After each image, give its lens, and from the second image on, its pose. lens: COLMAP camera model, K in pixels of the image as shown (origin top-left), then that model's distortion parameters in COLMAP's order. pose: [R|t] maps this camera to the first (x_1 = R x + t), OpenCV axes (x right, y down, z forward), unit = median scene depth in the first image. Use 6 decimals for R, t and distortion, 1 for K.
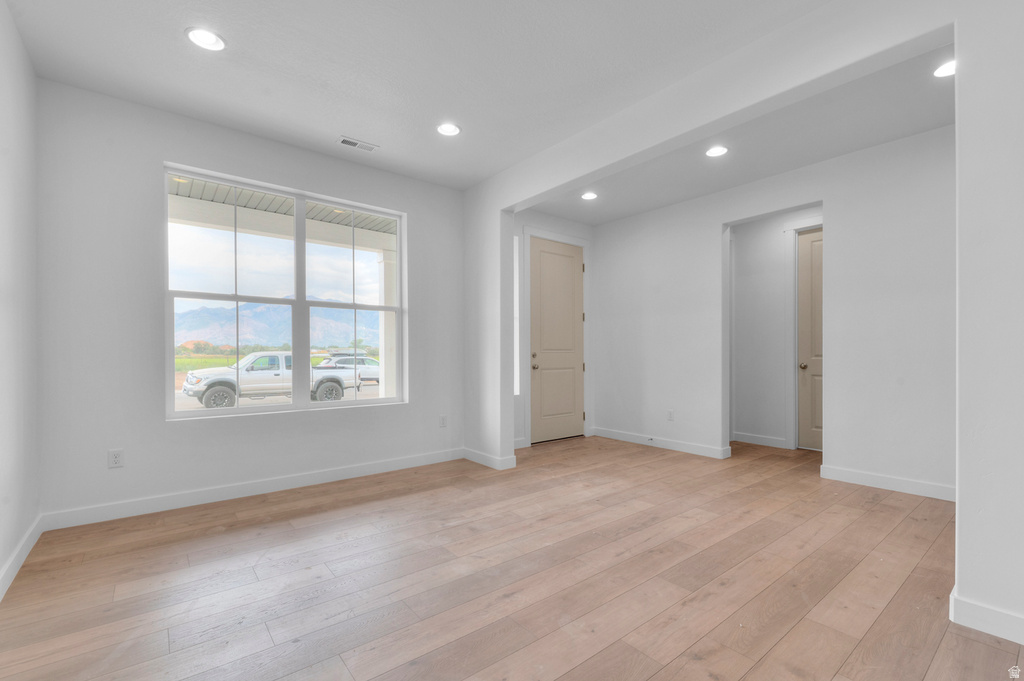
lens RADIAL K [[448.5, 0, 512.8], [0, 448.5, 349.3], [0, 0, 1]] dist [0.008272, -0.004359]
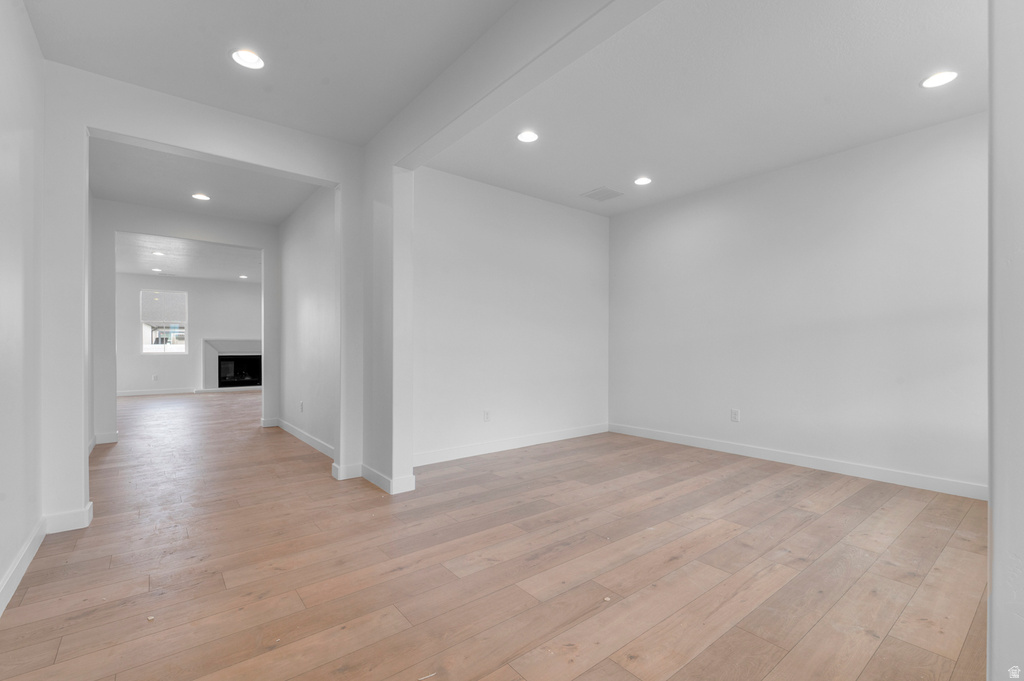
lens RADIAL K [[448.5, 0, 511.2], [0, 448.5, 345.0], [0, 0, 1]] dist [0.008272, -0.004359]
pose [[-0.999990, 0.001305, 0.004260, 0.363579], [0.001246, 0.999905, -0.013756, 0.015814], [-0.004278, -0.013751, -0.999896, 1.866238]]
